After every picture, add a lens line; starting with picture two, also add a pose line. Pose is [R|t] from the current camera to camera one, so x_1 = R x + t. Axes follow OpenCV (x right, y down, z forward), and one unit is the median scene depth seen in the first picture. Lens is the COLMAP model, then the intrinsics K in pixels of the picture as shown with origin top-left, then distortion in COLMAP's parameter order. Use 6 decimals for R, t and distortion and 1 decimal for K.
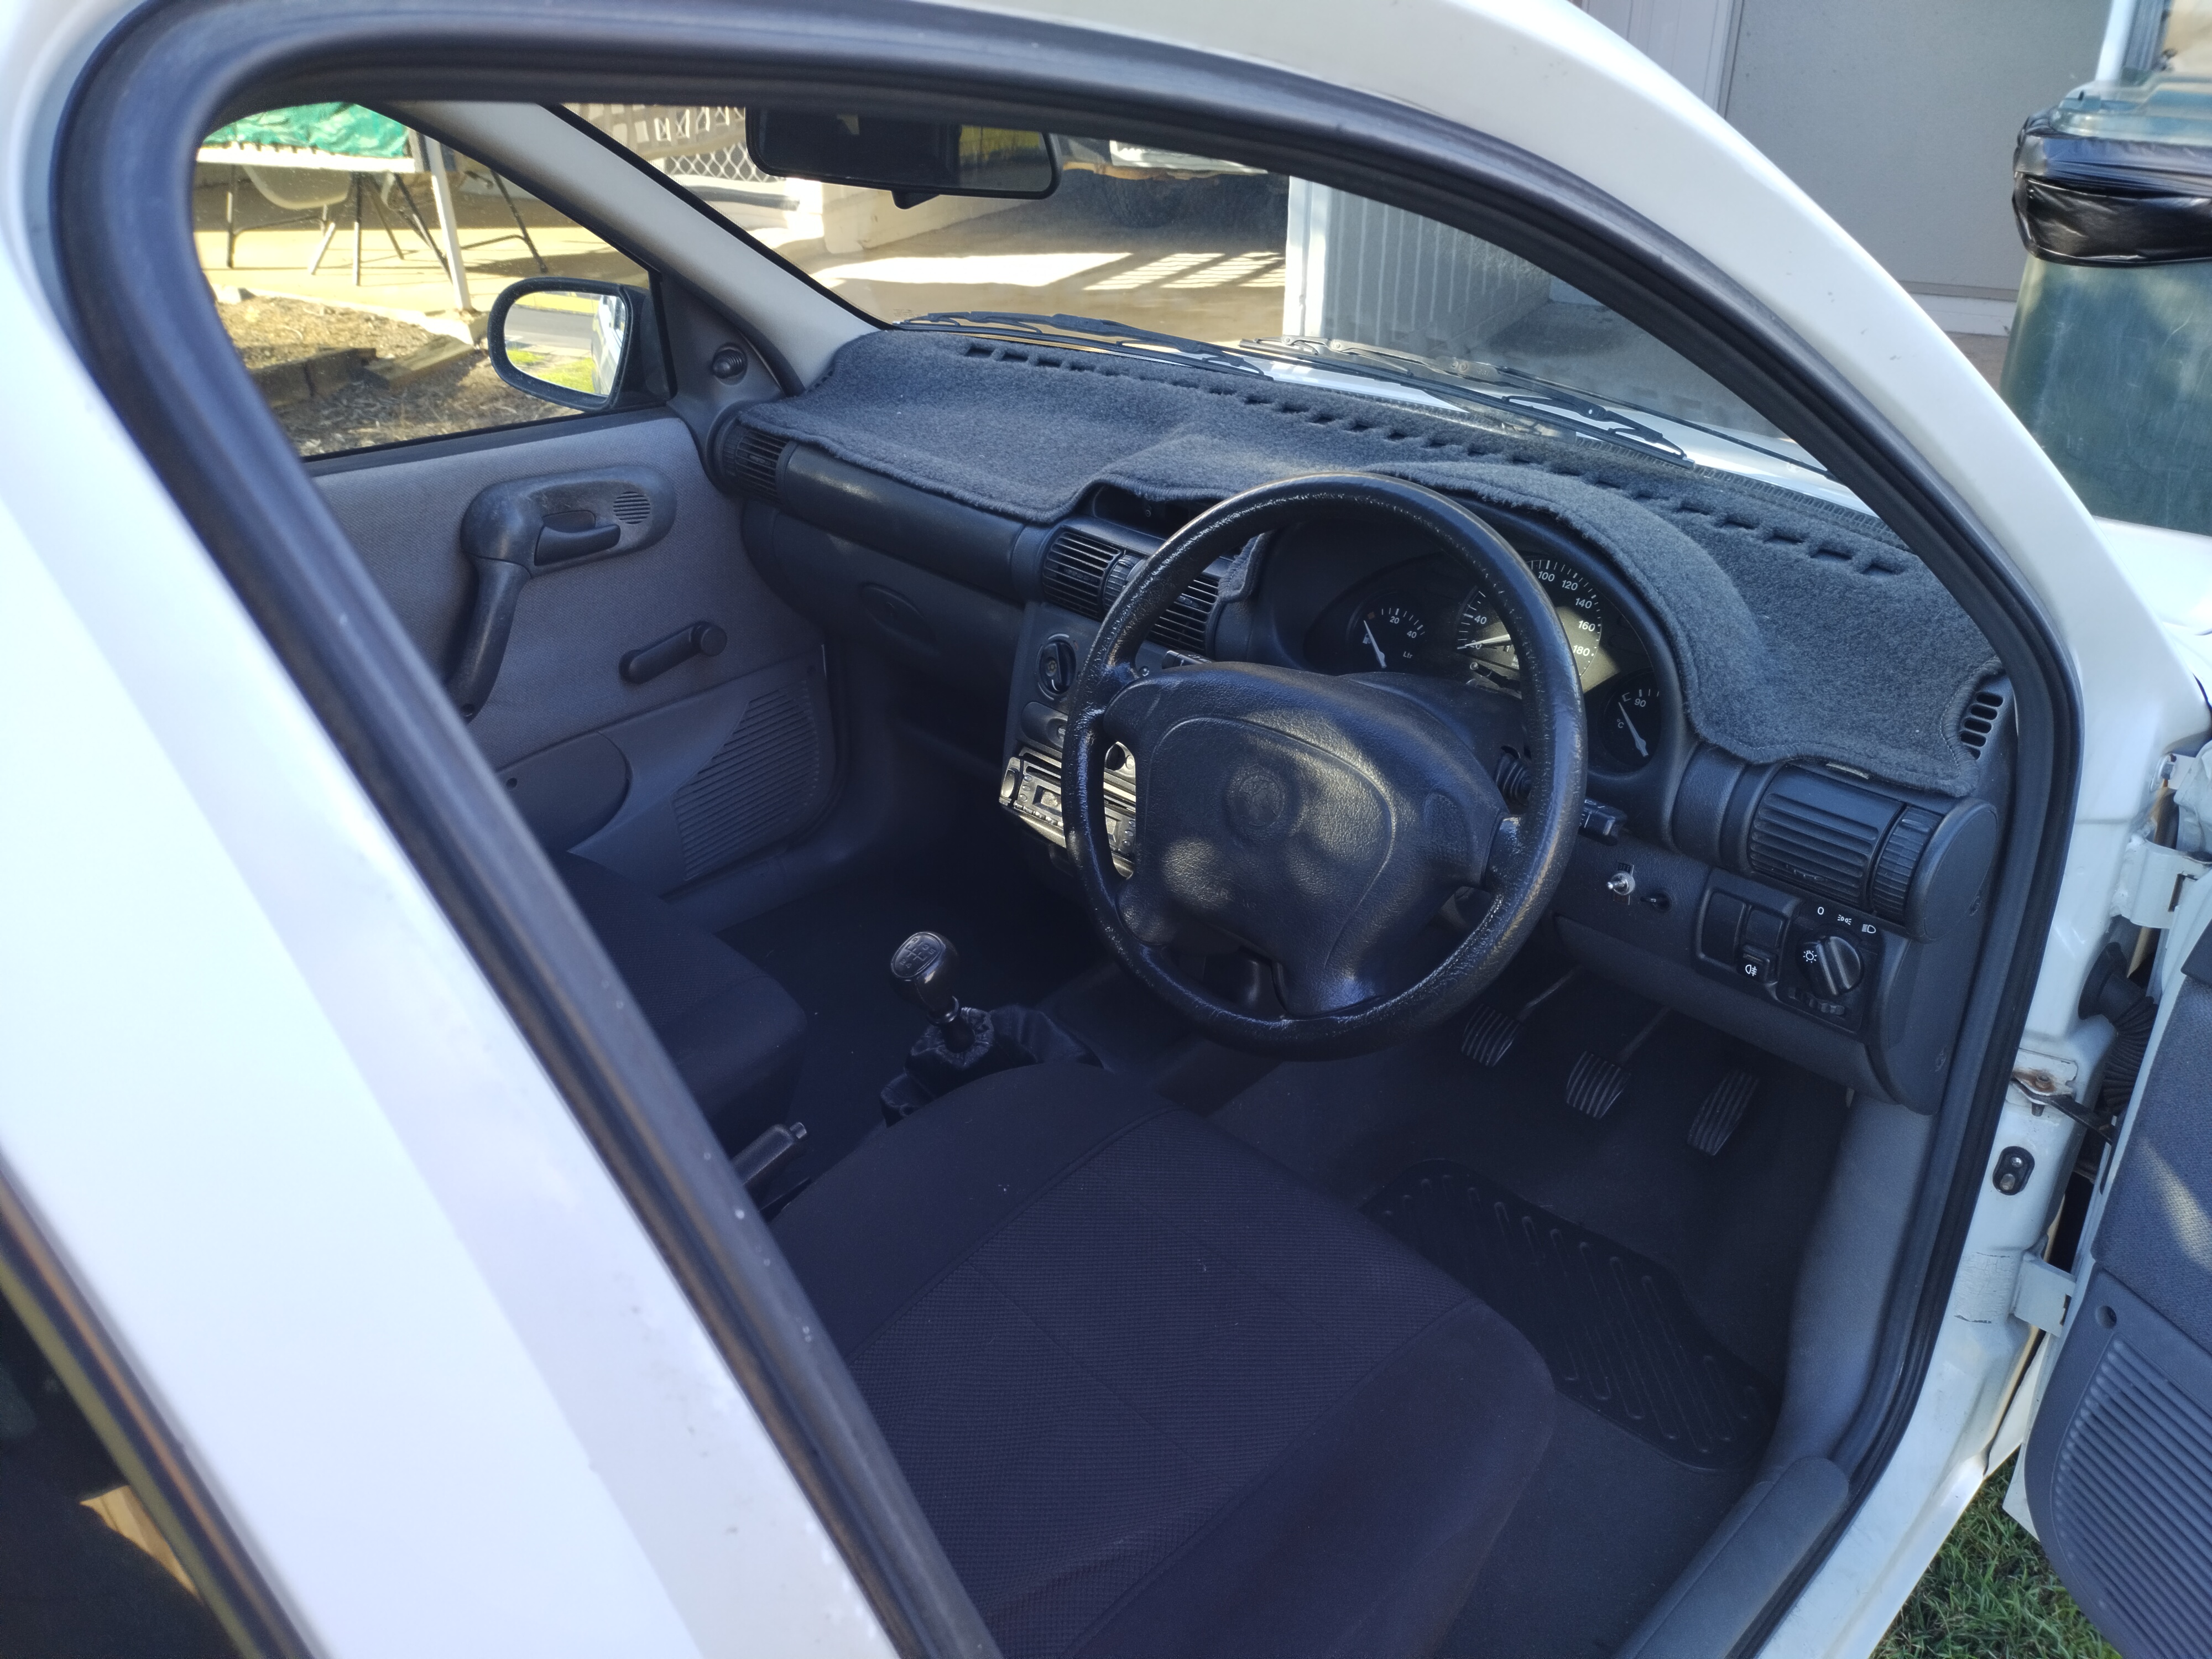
lens RADIAL K [[1766.1, 0, 1106.0], [0, 1766.1, 829.5], [0, 0, 1]] dist [-0.002007, 0.001164]
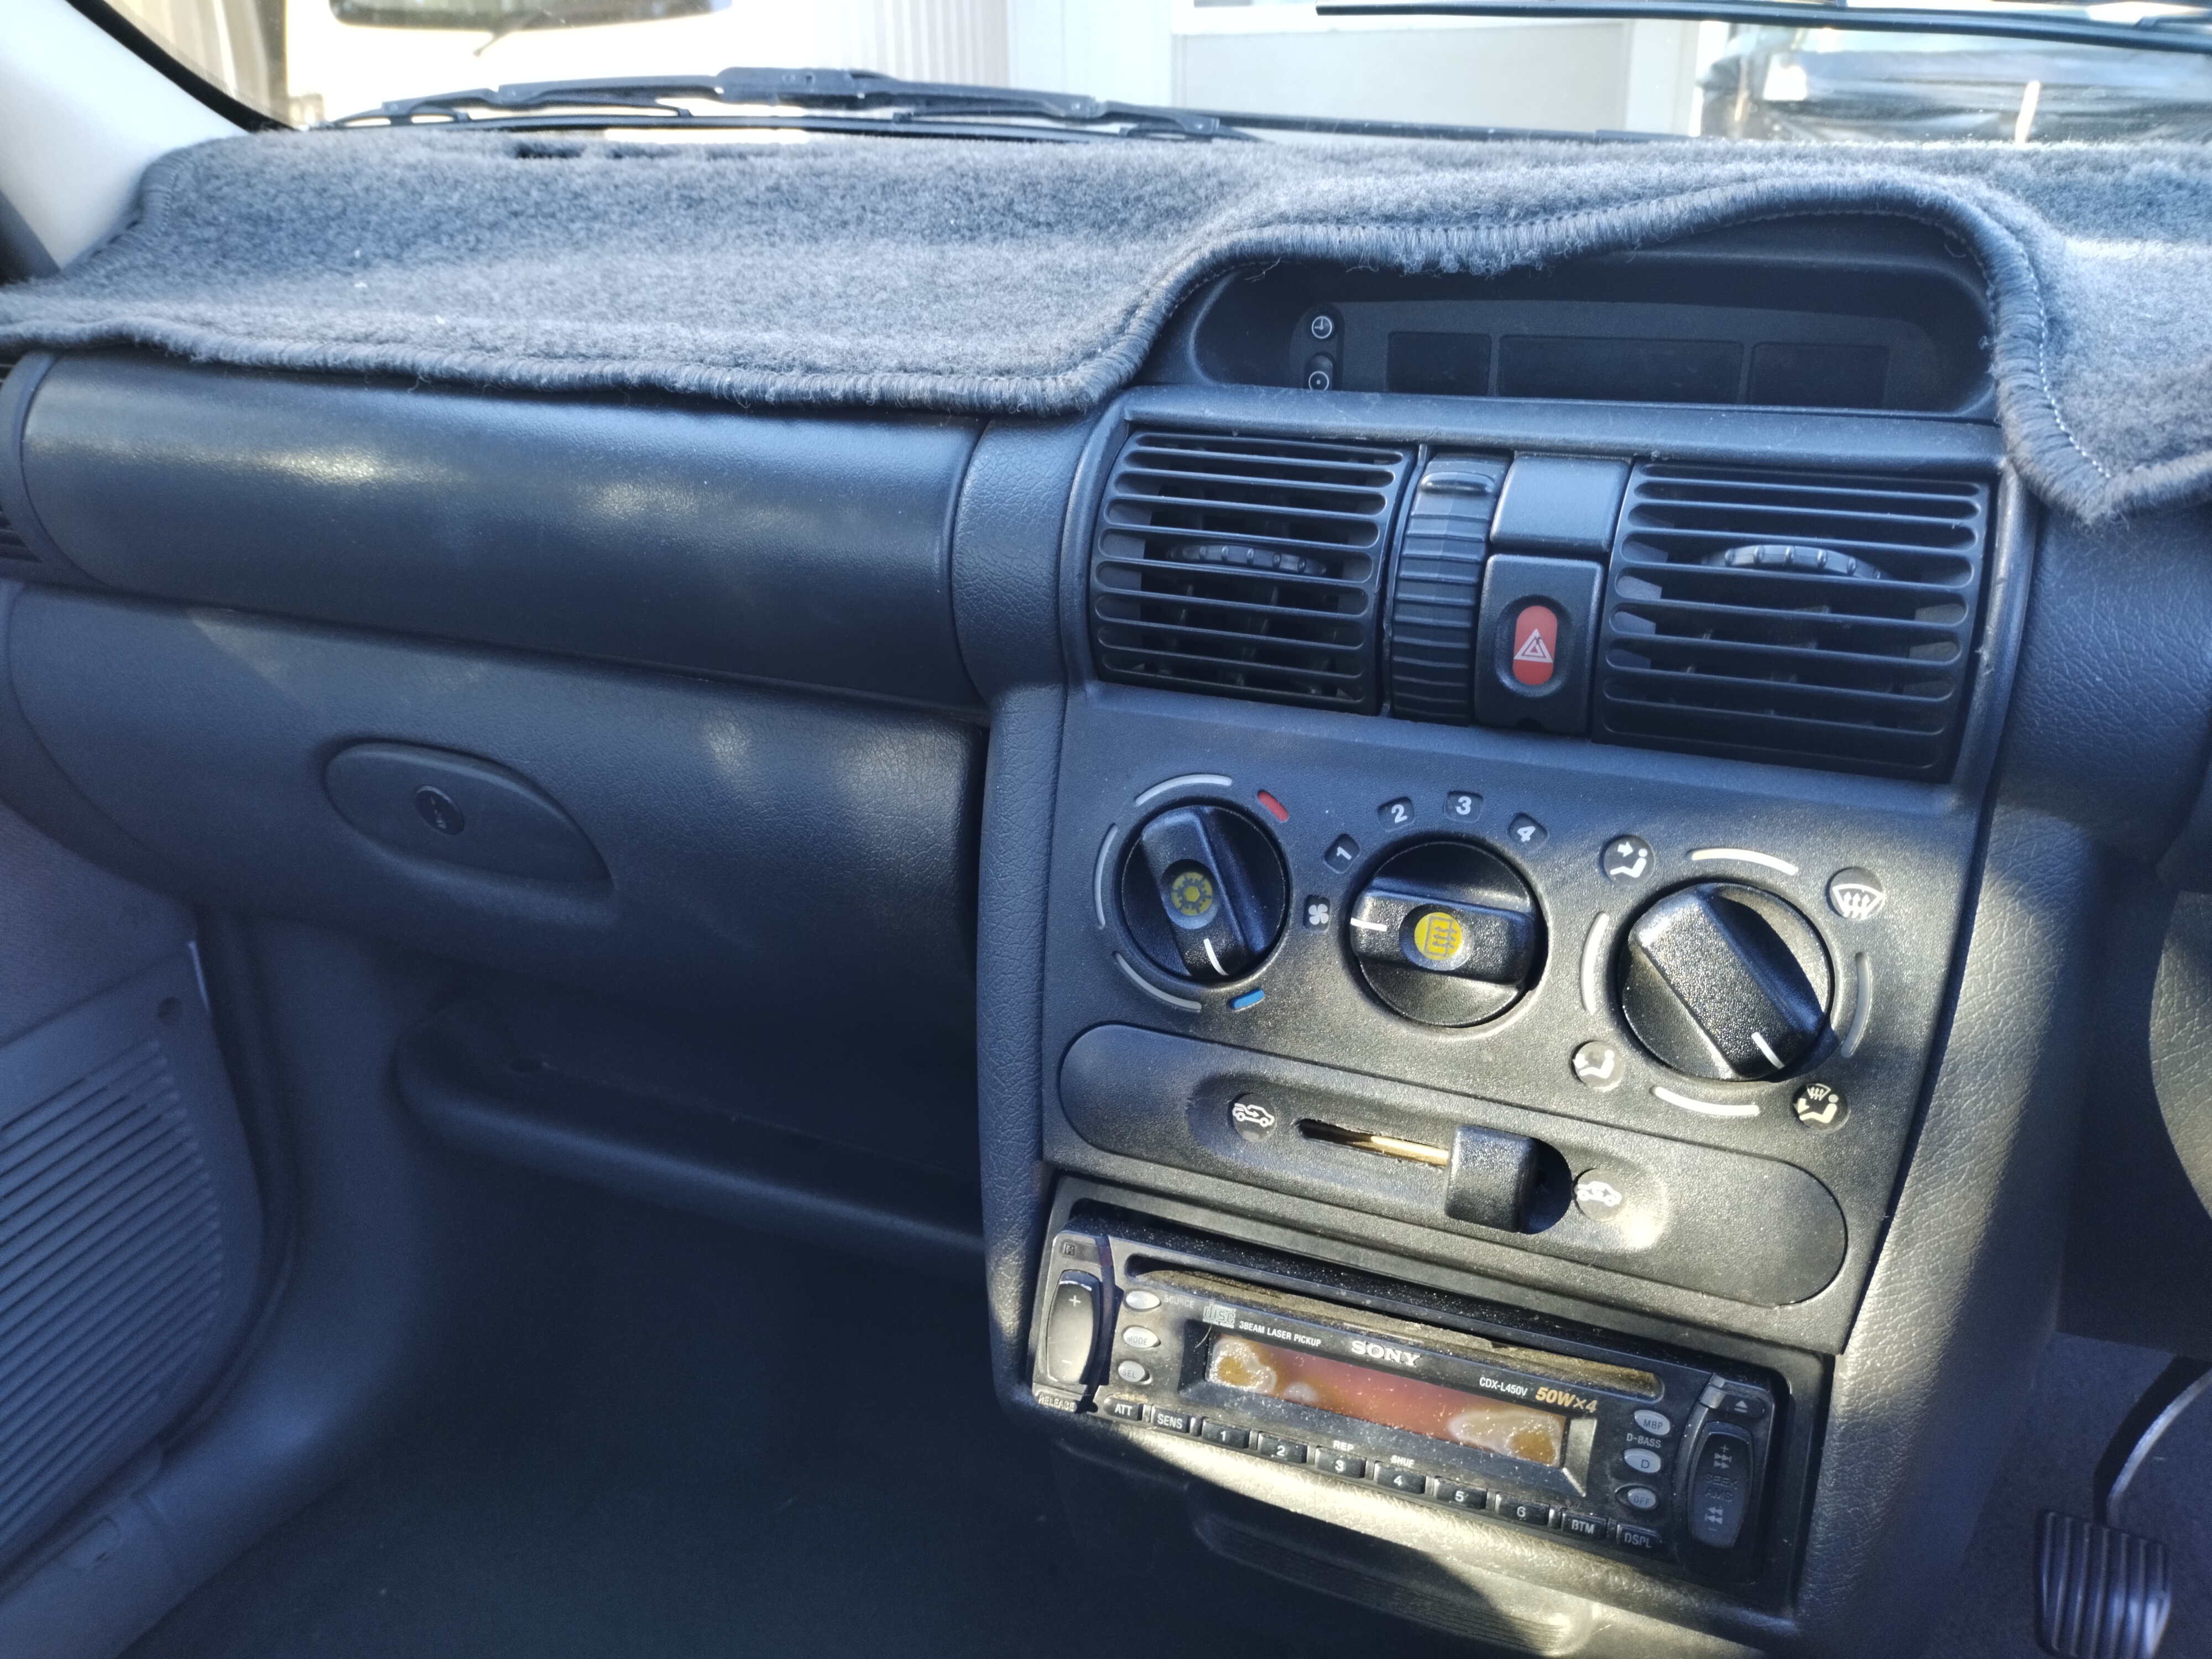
lens RADIAL K [[1766.1, 0, 1106.0], [0, 1766.1, 829.5], [0, 0, 1]] dist [-0.002007, 0.001164]
pose [[0.927129, -0.138289, 0.348294, -0.136649], [0.176160, 0.981157, -0.079358, -0.080568], [-0.330757, 0.134931, 0.934020, 0.725728]]
